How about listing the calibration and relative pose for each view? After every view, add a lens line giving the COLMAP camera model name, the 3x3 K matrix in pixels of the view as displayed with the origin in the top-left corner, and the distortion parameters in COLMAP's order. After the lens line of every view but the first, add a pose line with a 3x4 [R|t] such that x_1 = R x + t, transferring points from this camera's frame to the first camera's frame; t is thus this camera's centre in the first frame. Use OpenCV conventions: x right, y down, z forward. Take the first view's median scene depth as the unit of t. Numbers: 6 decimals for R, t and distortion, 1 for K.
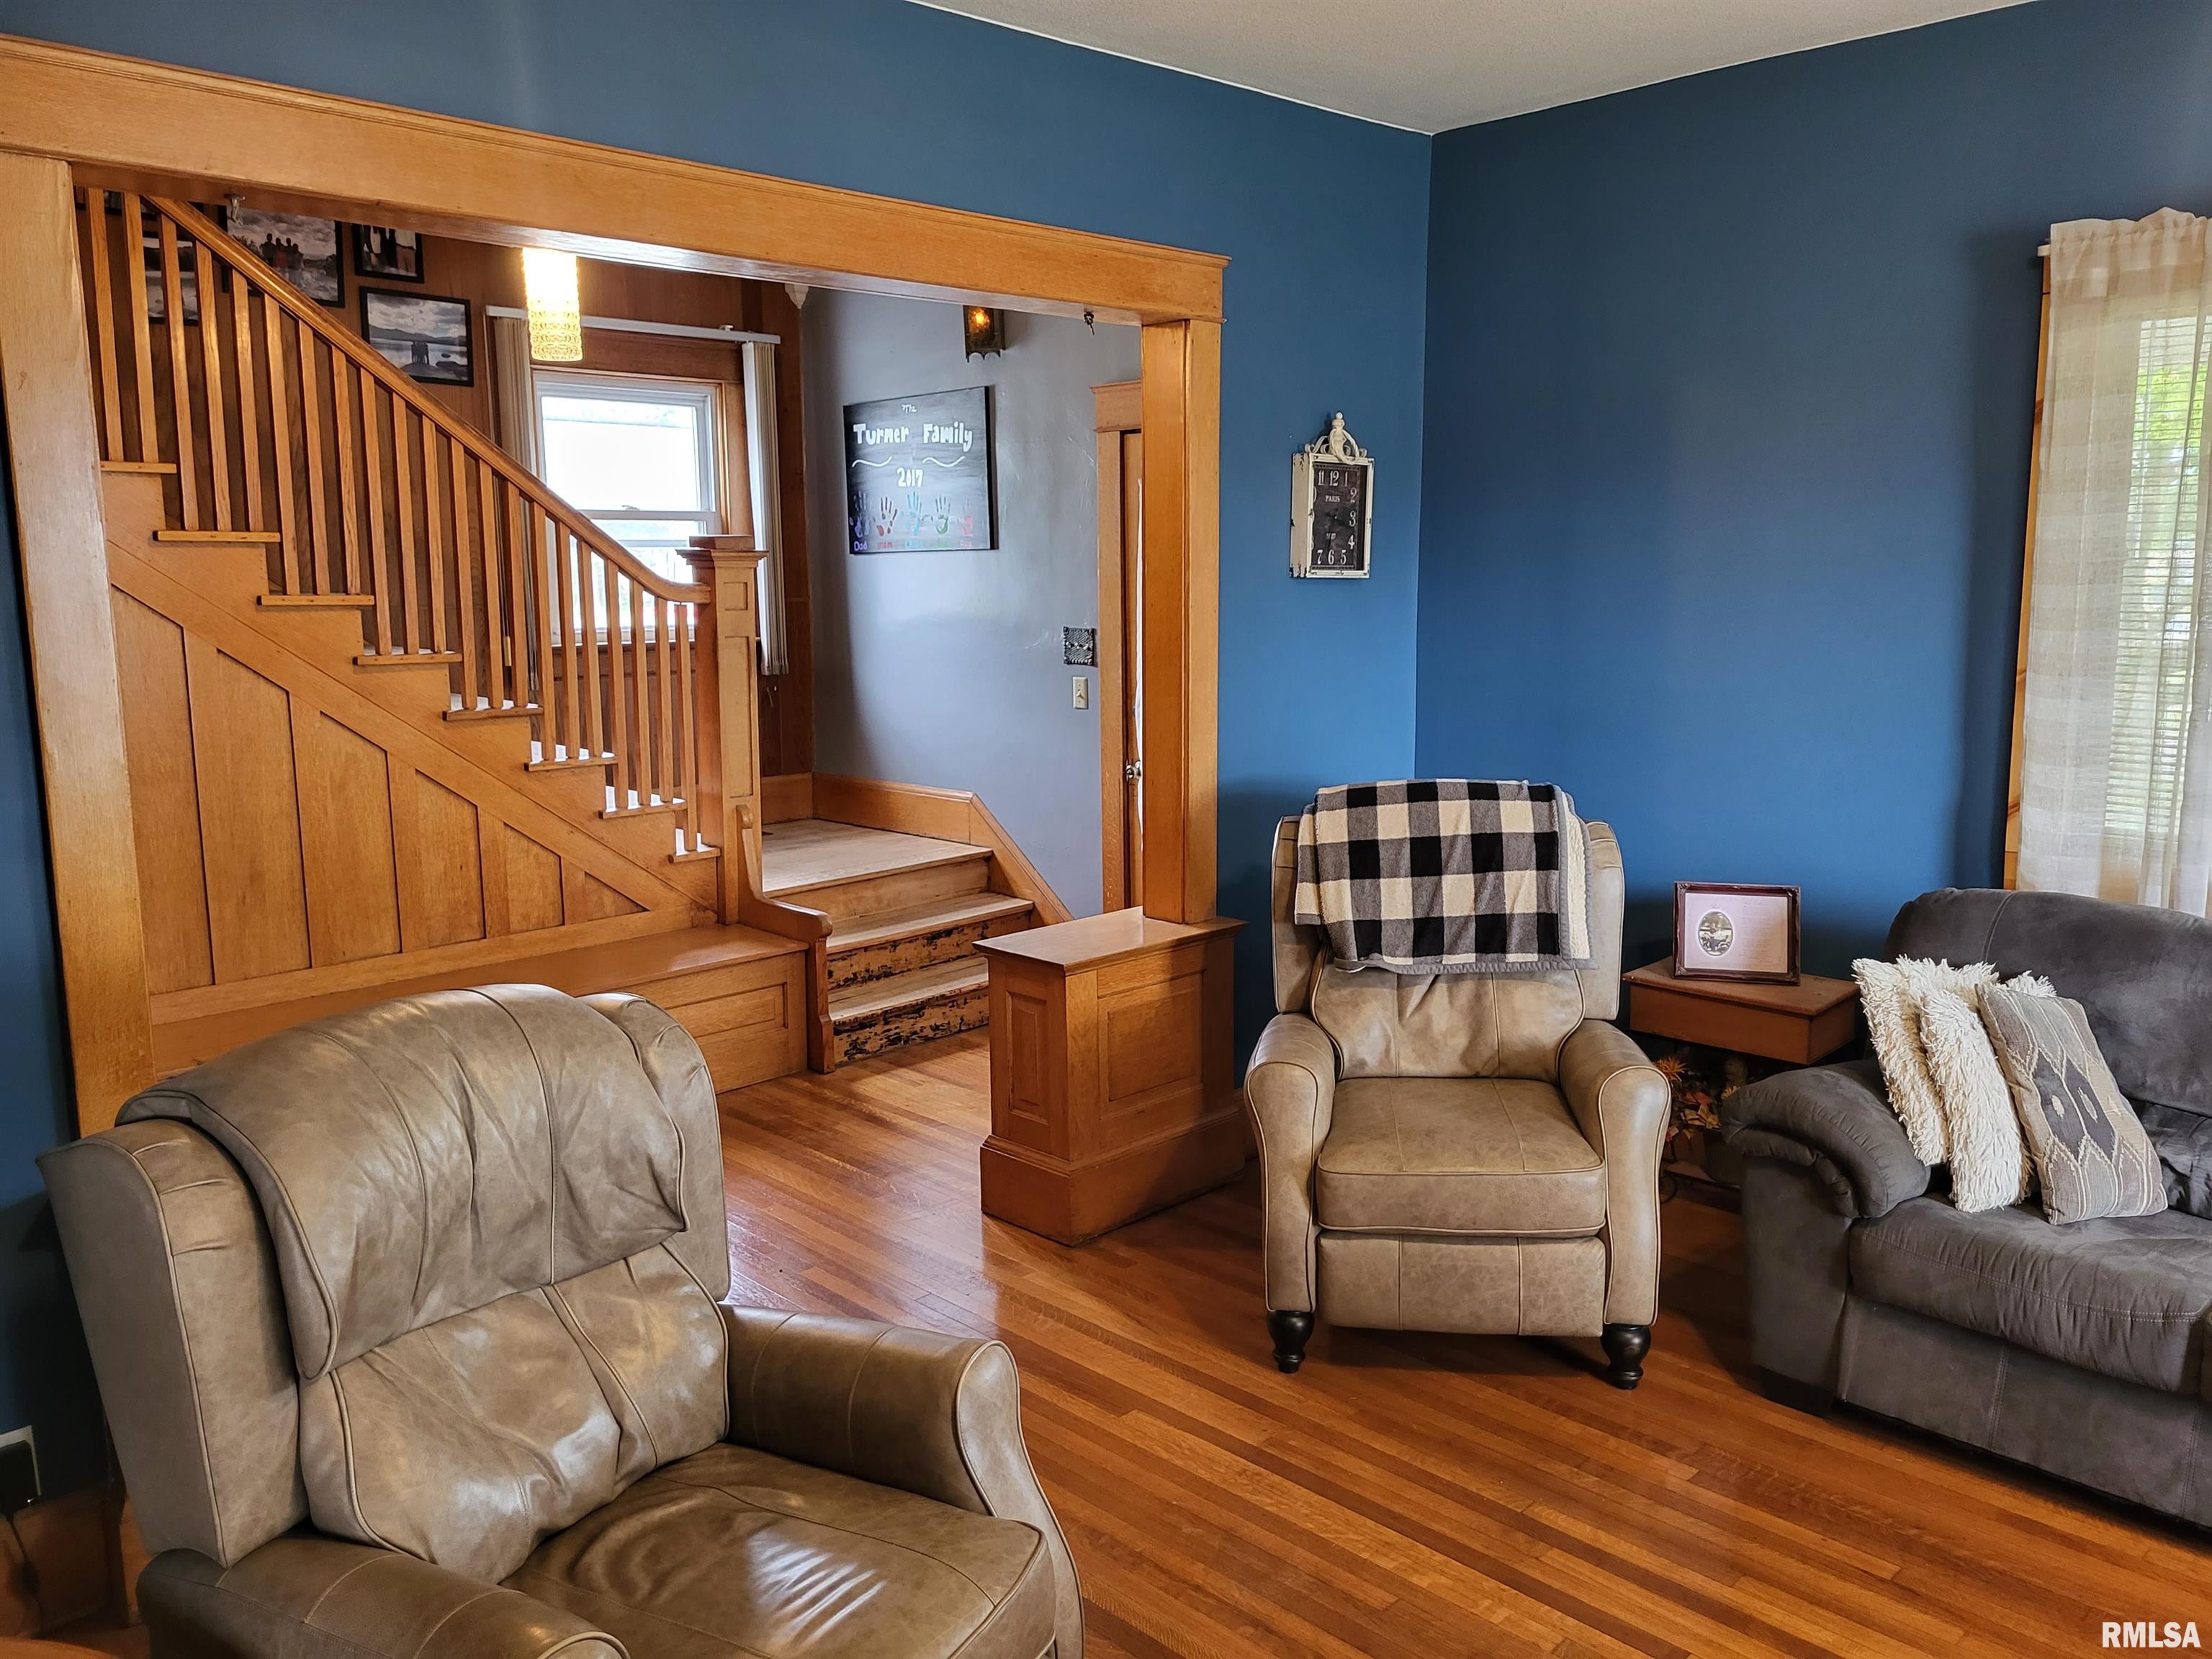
lens RADIAL K [[1691.1, 0, 1109.1], [0, 1691.1, 817.2], [0, 0, 1]] dist [0.041358, -0.021699]
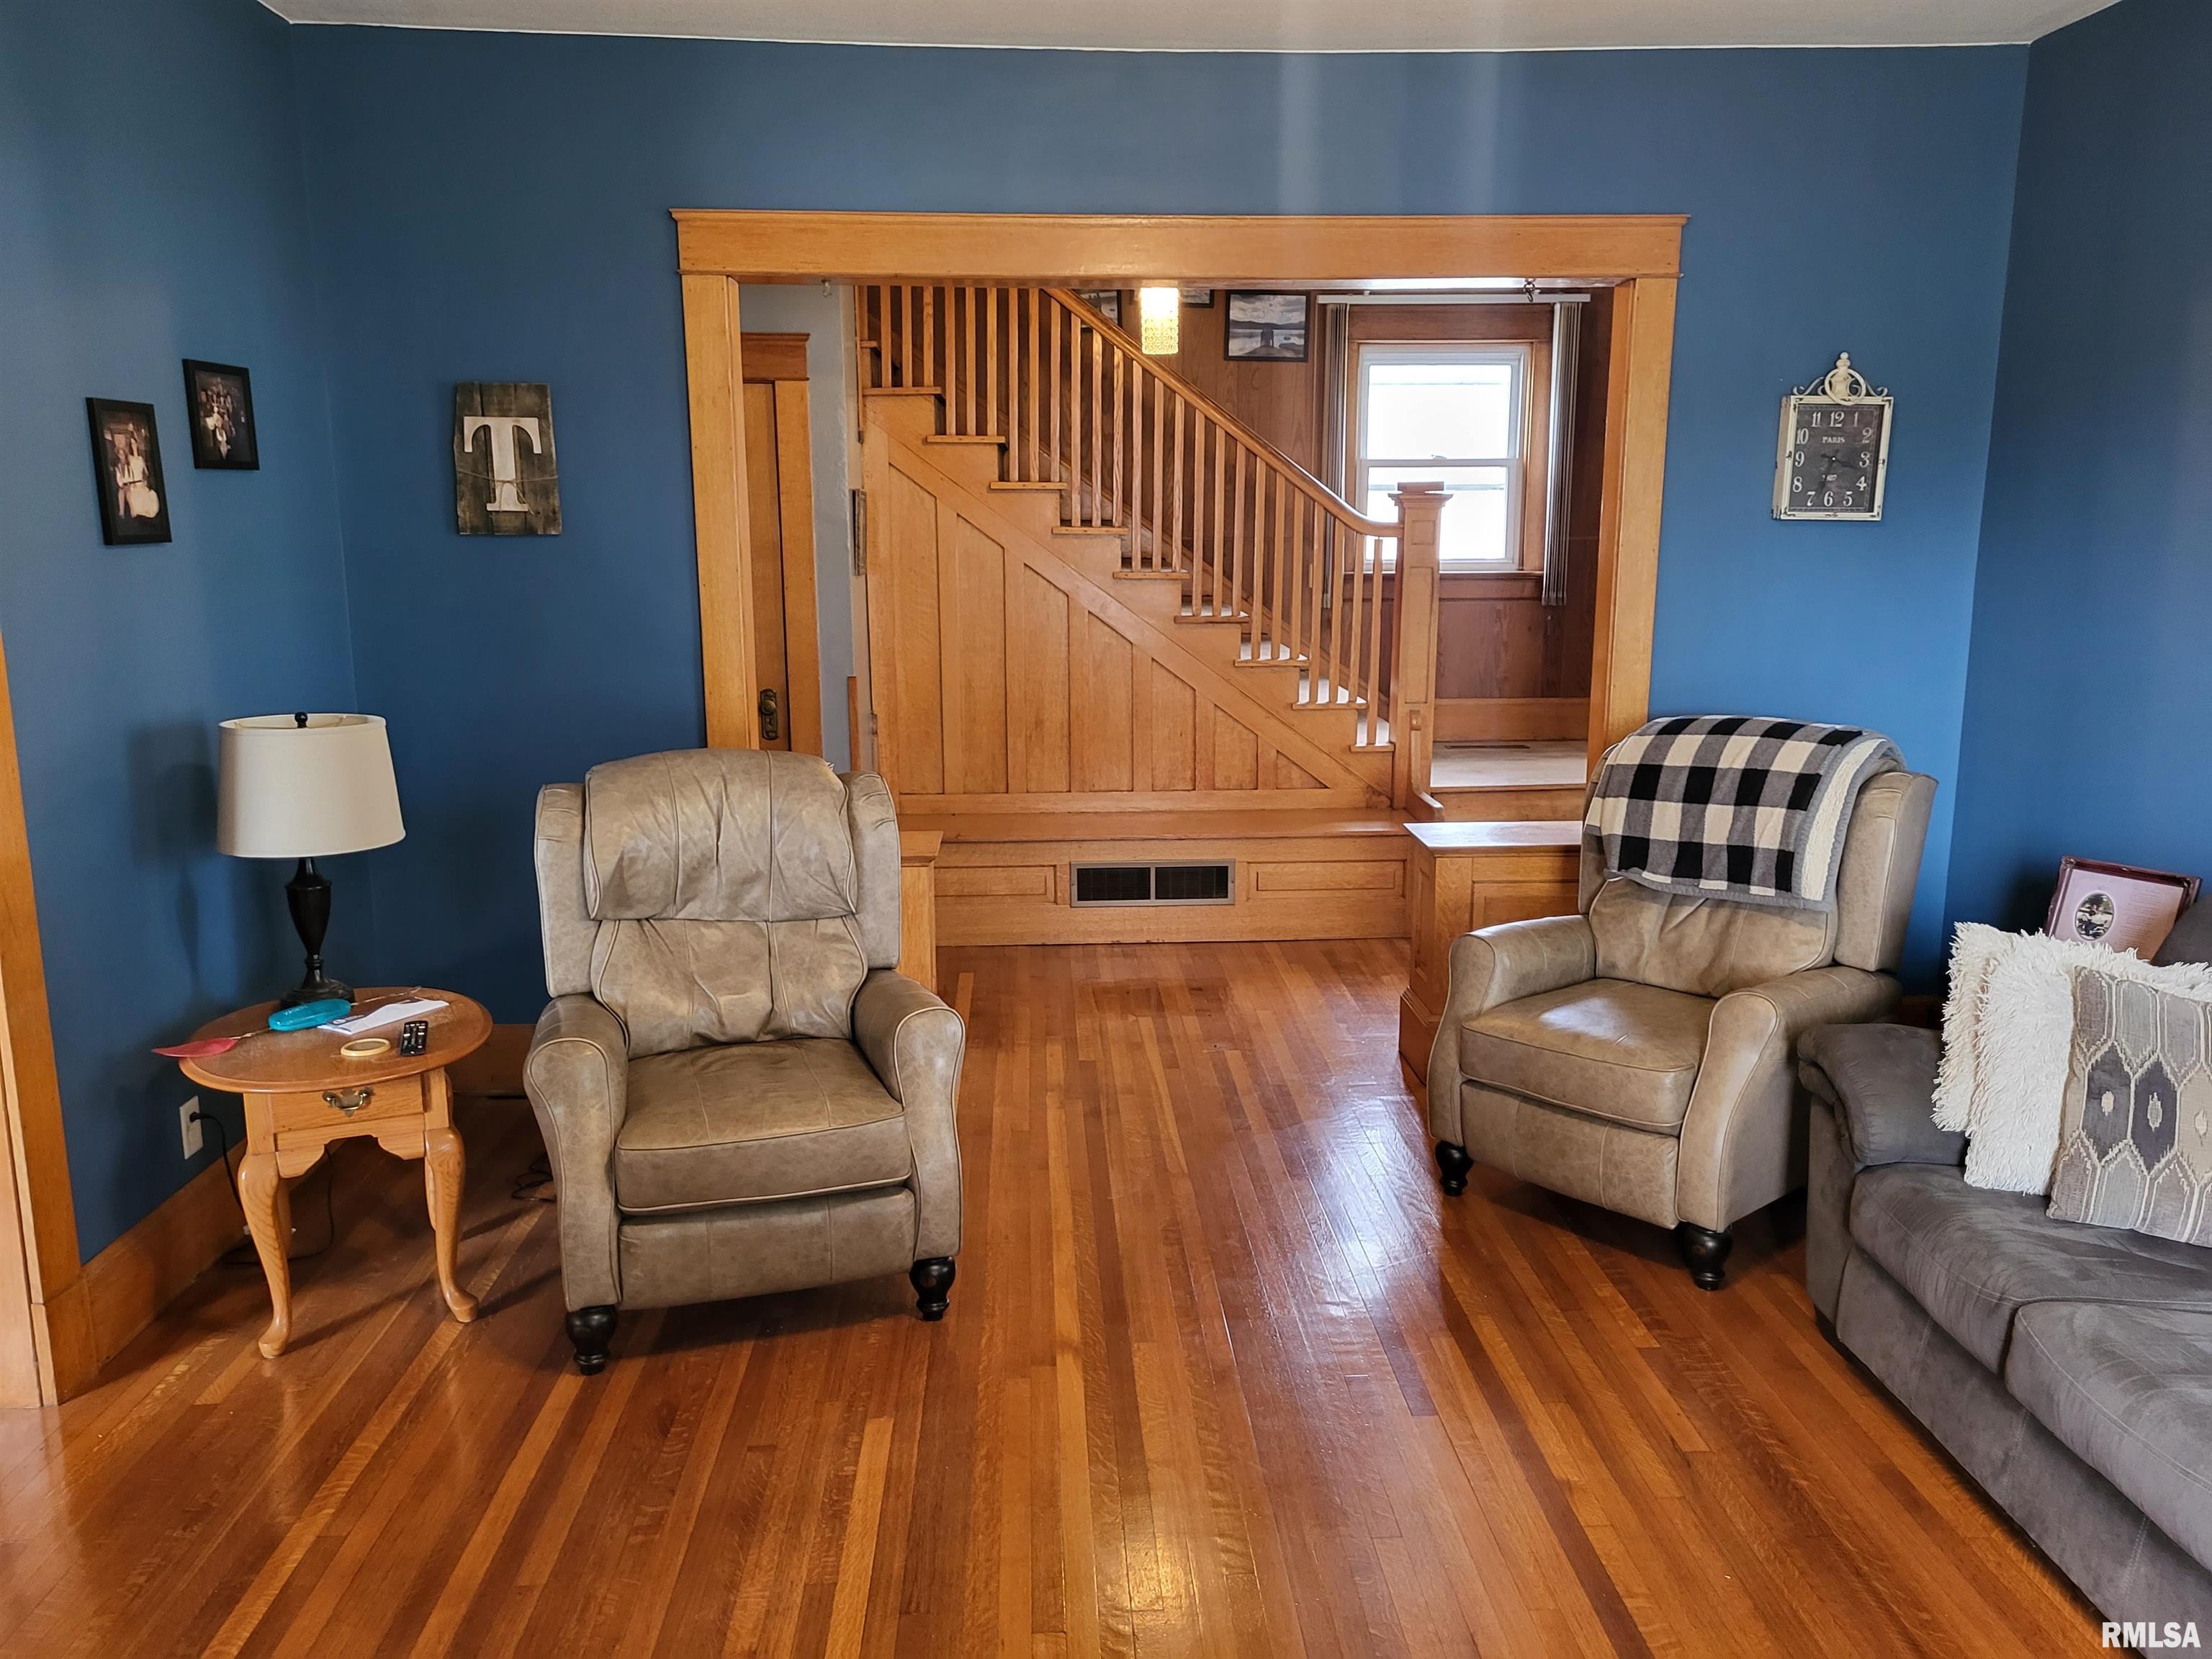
lens RADIAL K [[1691.1, 0, 1118.7], [0, 1691.1, 839.3], [0, 0, 1]] dist [0.041358, -0.021699]
pose [[0.743024, 0.134250, -0.655661, 0.613278], [-0.103476, 0.990939, 0.085636, 0.003258], [0.661217, 0.004216, 0.750183, -0.037273]]
